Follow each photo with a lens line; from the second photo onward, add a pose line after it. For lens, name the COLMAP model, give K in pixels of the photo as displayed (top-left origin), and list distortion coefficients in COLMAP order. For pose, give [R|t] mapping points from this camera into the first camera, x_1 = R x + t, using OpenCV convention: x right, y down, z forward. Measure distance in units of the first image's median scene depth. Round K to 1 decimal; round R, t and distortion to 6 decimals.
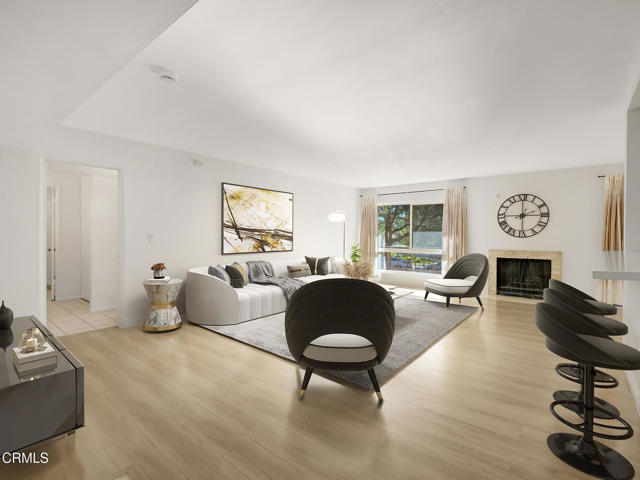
lens RADIAL K [[311.7, 0, 318.7], [0, 311.7, 237.7], [0, 0, 1]] dist [-0.001238, -0.000534]
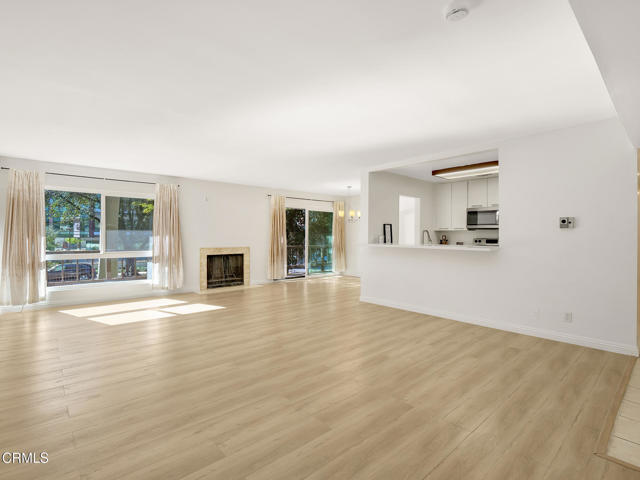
lens RADIAL K [[311.7, 0, 317.6], [0, 311.7, 236.8], [0, 0, 1]] dist [-0.001238, -0.000534]
pose [[0.170170, -0.012173, 0.985340, -0.458576], [0.004221, 0.999924, 0.011624, -0.012139], [-0.985406, 0.002181, 0.170208, 0.441899]]
